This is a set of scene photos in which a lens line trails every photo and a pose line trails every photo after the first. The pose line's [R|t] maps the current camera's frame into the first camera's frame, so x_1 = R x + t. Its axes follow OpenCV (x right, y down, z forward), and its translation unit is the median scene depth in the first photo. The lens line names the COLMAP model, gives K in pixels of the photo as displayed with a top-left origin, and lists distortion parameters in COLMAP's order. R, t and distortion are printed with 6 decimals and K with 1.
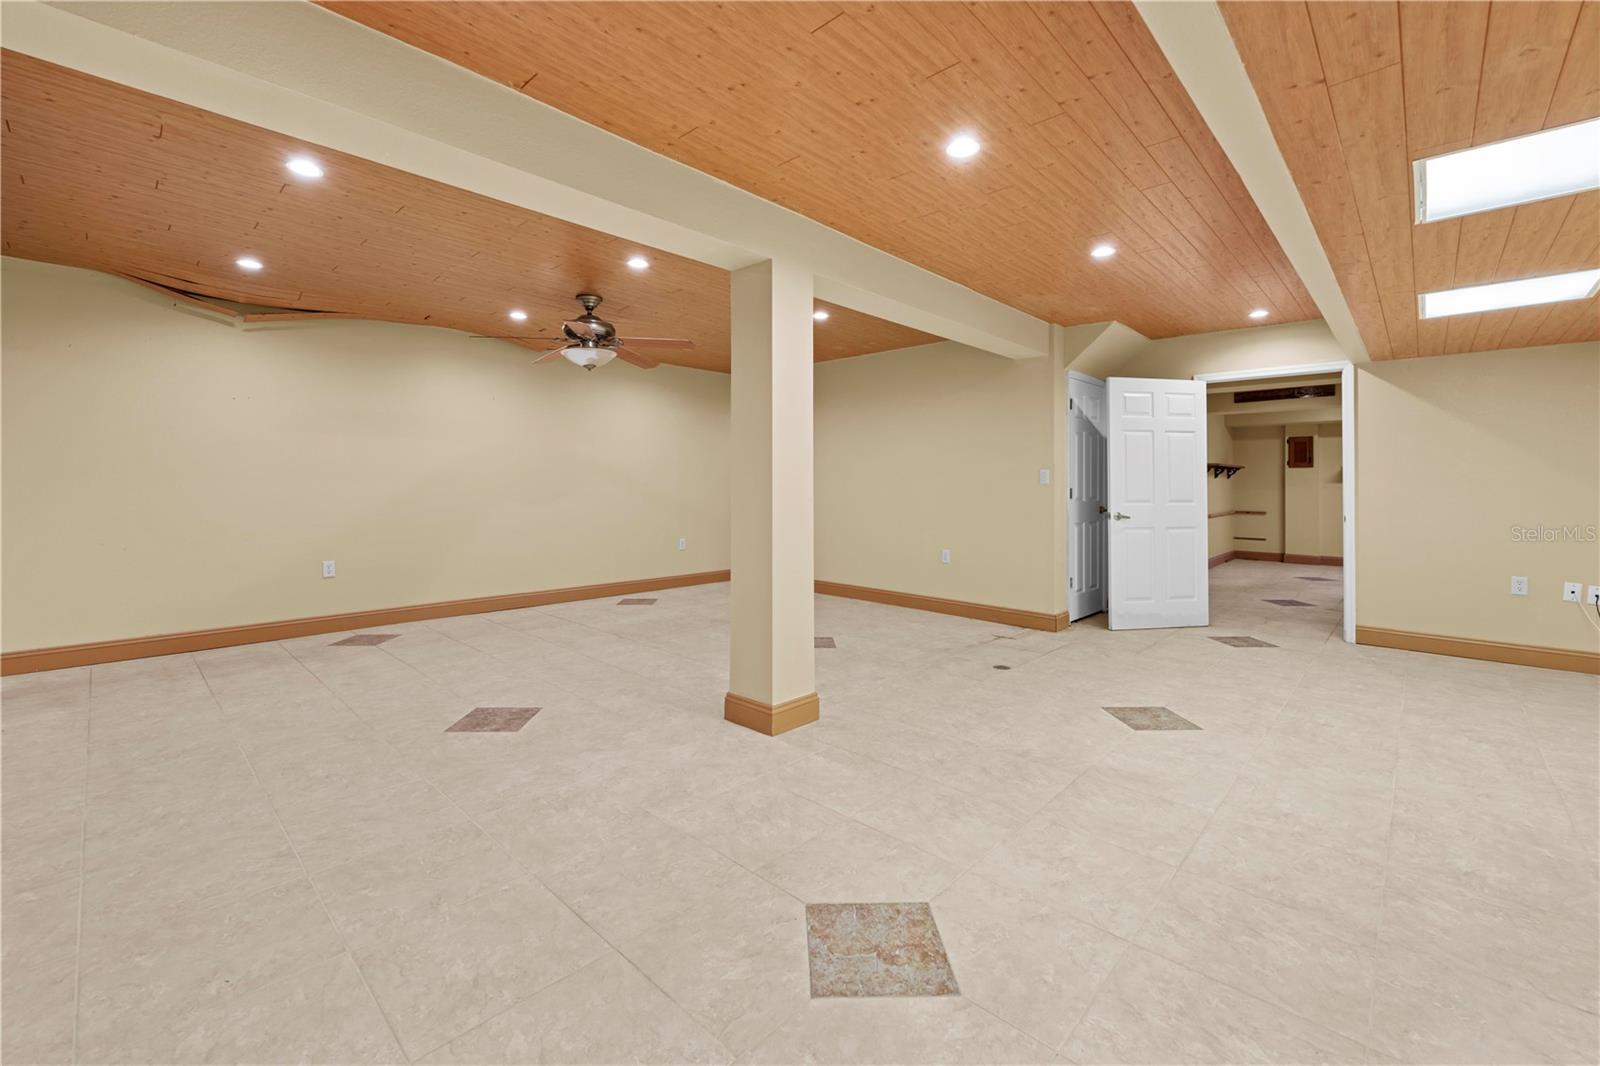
lens RADIAL K [[660.4, 0, 798.5], [0, 660.4, 472.3], [0, 0, 1]] dist [-0.001083, 0.000021]
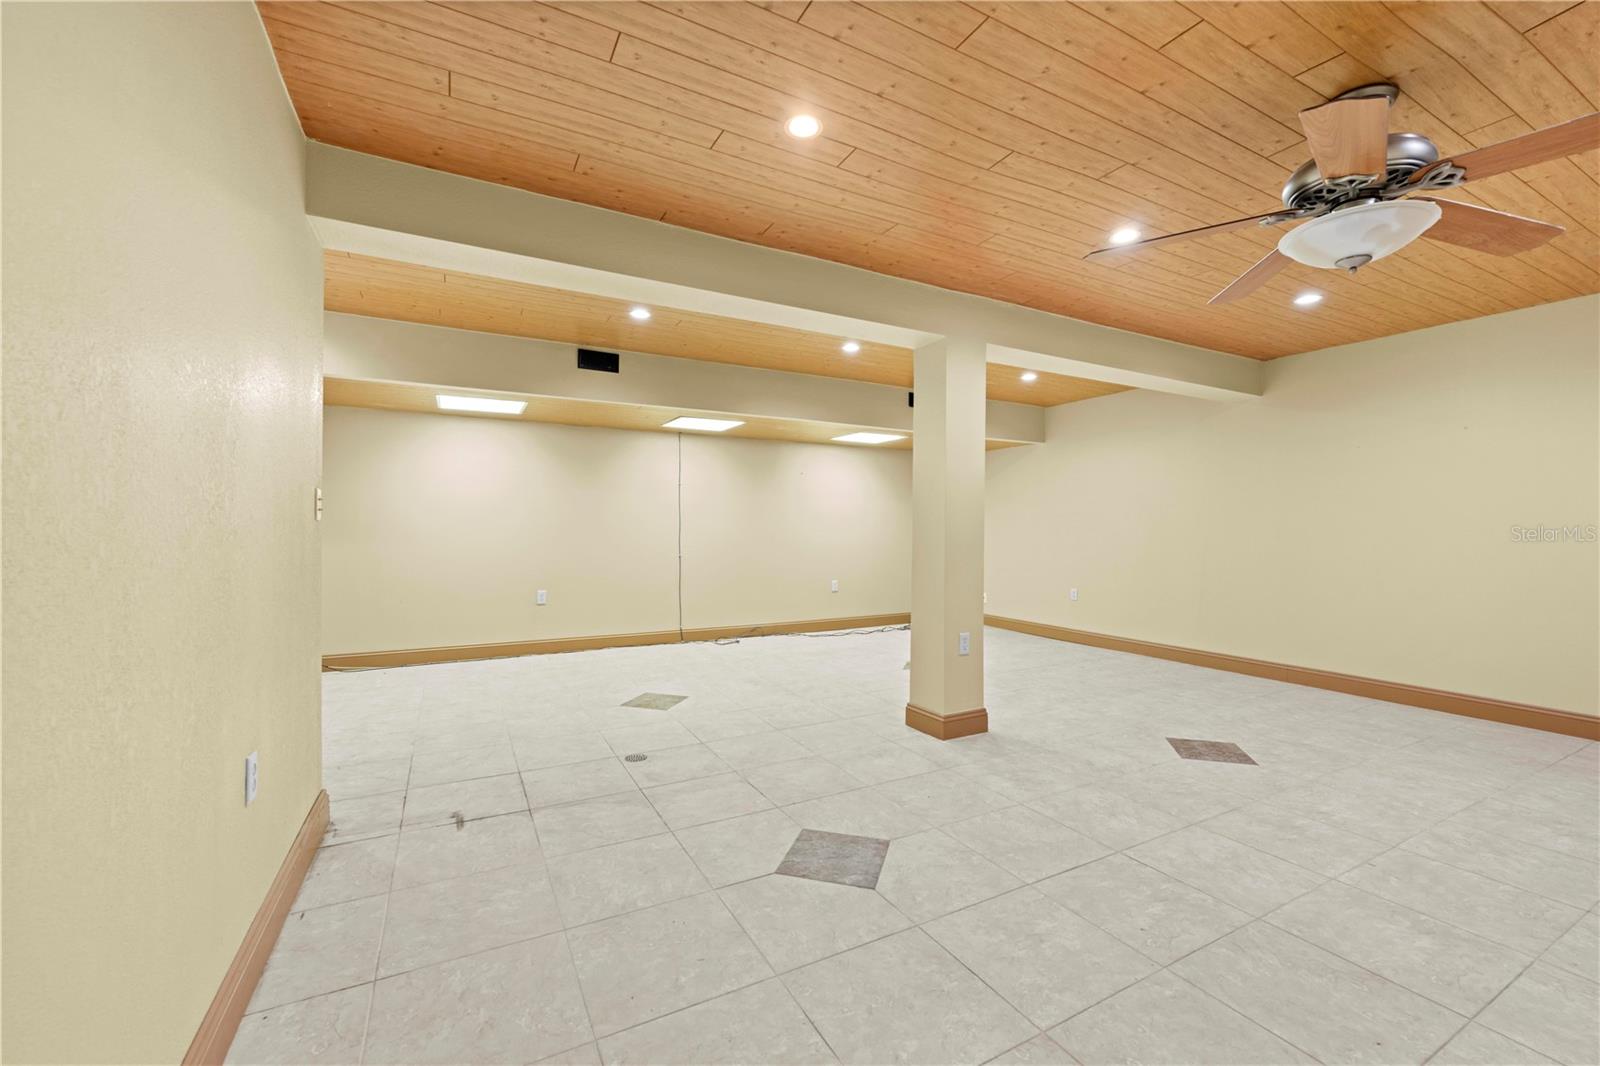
lens RADIAL K [[648.6, 0, 800.4], [0, 648.6, 534.4], [0, 0, 1]] dist [0.000067, 0.000027]
pose [[-0.948726, -0.014897, 0.315747, -0.177728], [-0.017893, 0.999818, -0.006592, 0.047370], [-0.315592, -0.011904, -0.948820, 2.530683]]
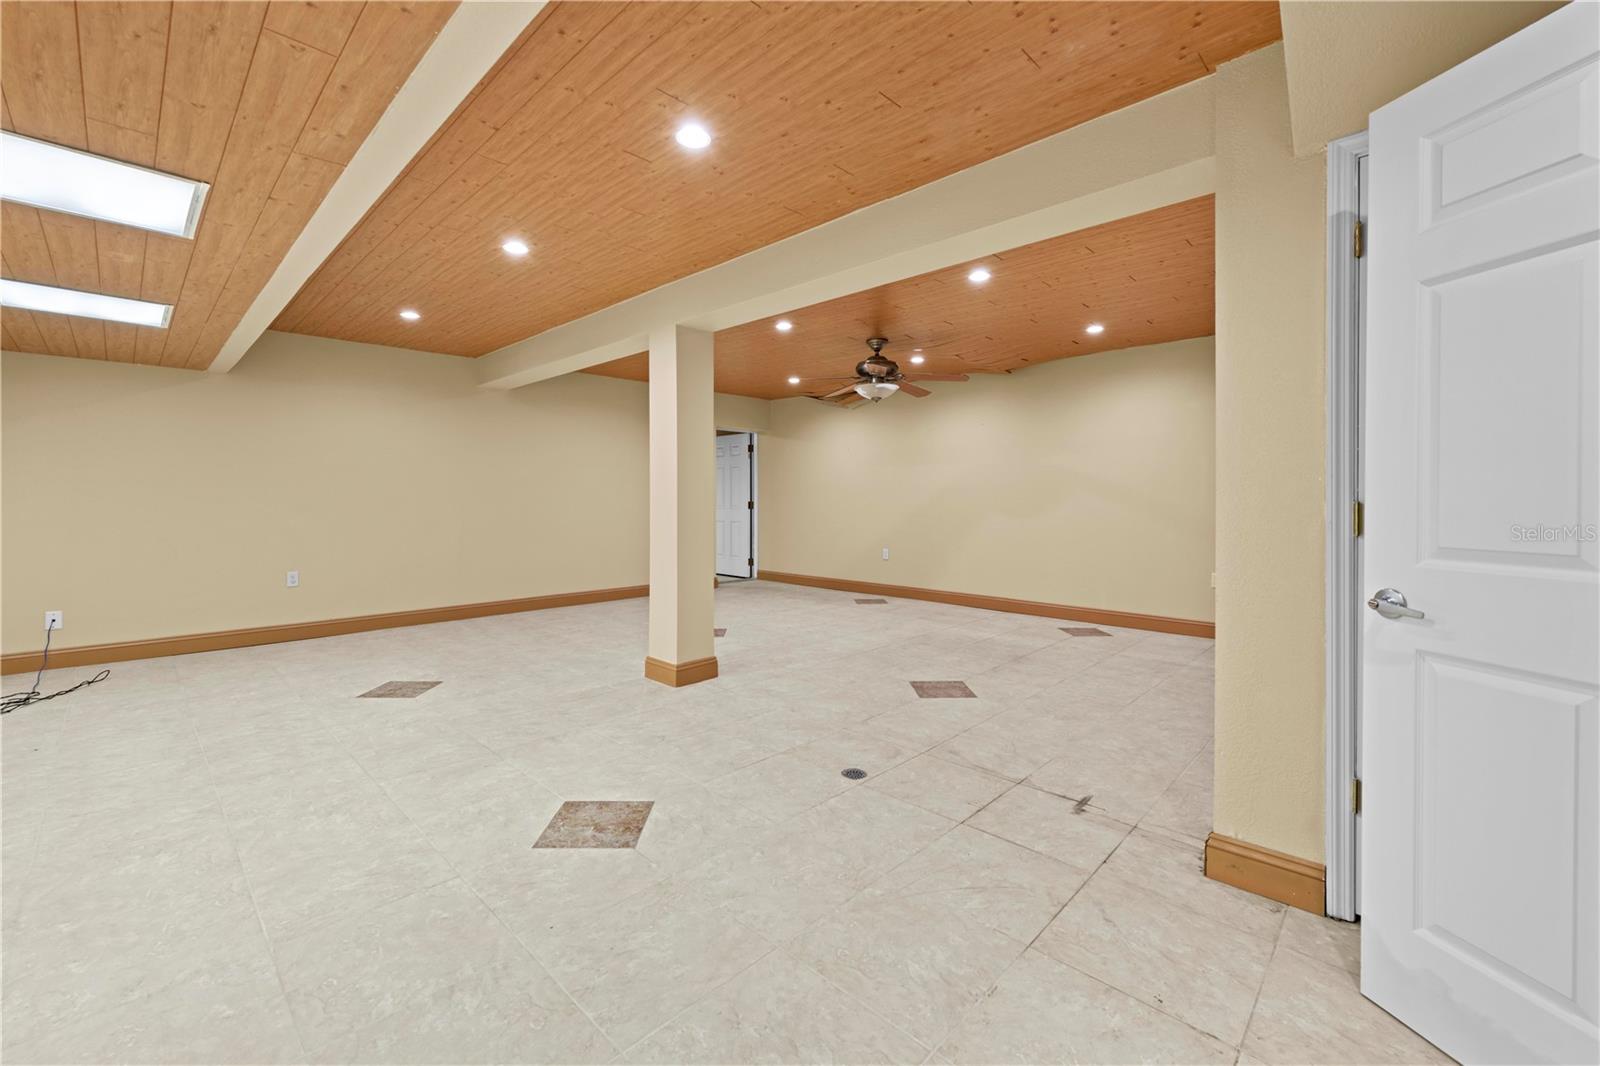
lens RADIAL K [[656.0, 0, 794.3], [0, 656.0, 498.7], [0, 0, 1]] dist [0.000341, 0.000086]
pose [[-0.011995, -0.005601, -0.999912, 1.451681], [0.018597, 0.999810, -0.005823, 0.039151], [0.999755, -0.018665, -0.011889, 1.441565]]
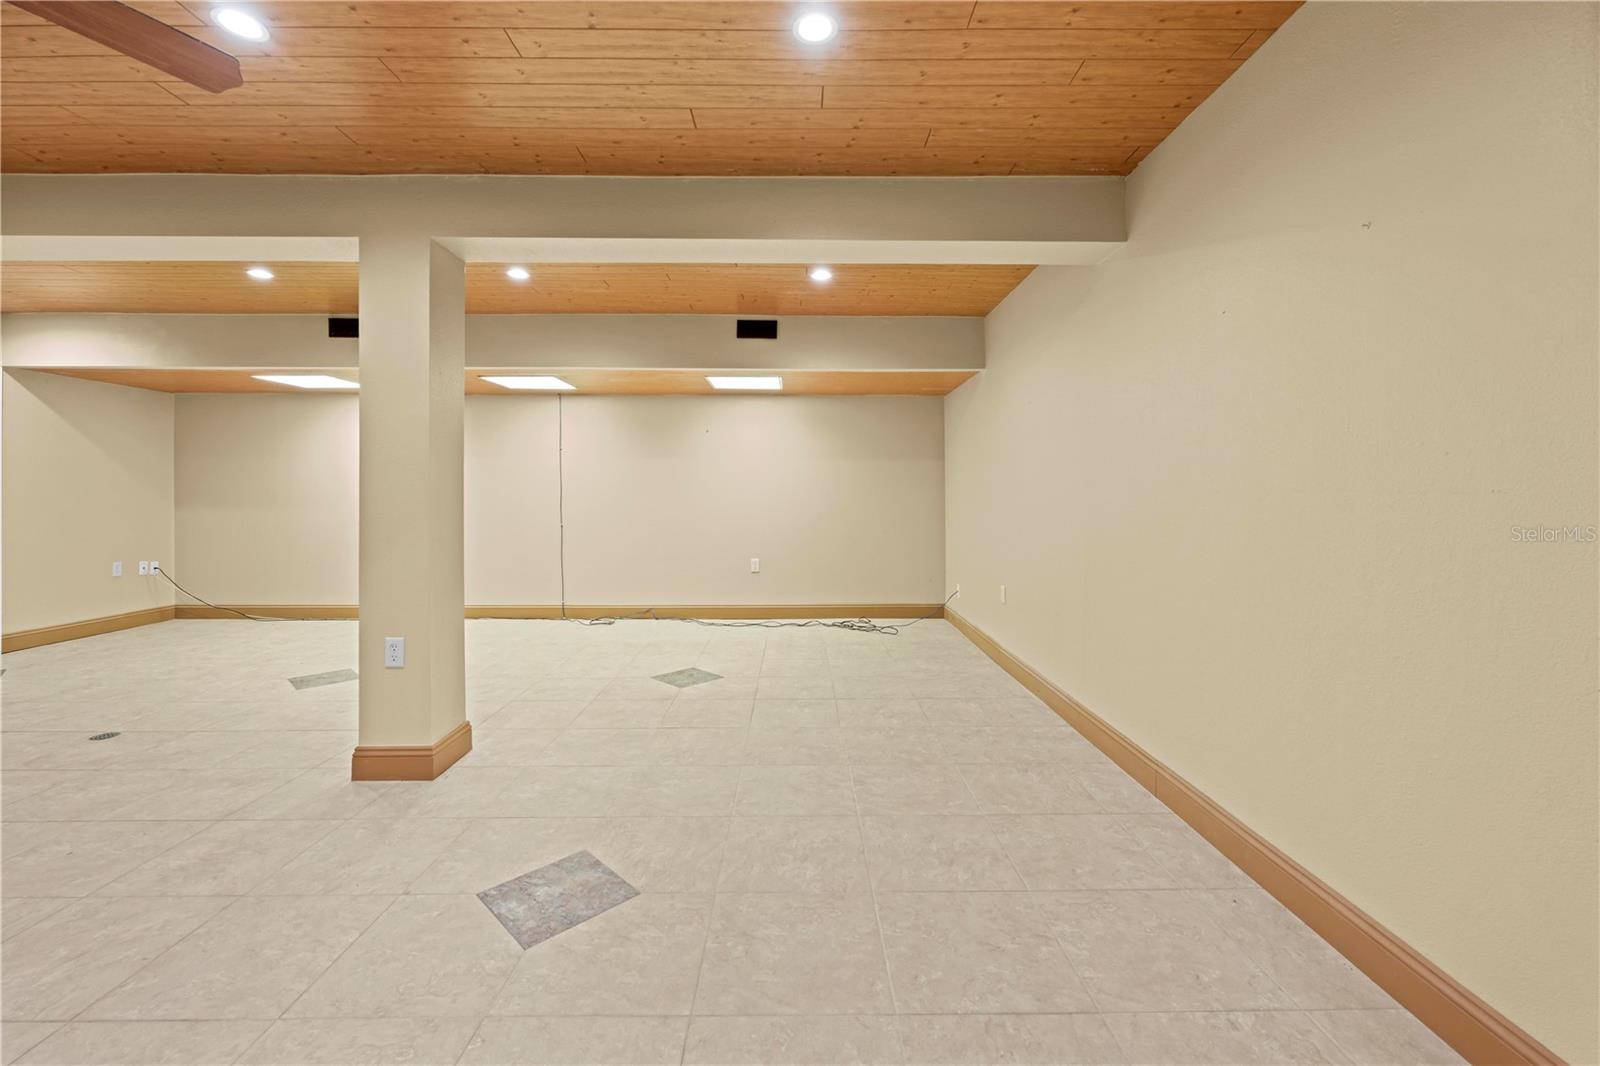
lens RADIAL K [[668.4, 0, 797.8], [0, 668.4, 495.8], [0, 0, 1]] dist [-0.001127, 0.000163]
pose [[-0.687926, -0.008302, 0.725734, -1.187704], [-0.019901, 0.999774, -0.007428, 0.018243], [-0.725508, -0.019553, -0.687936, 1.445086]]
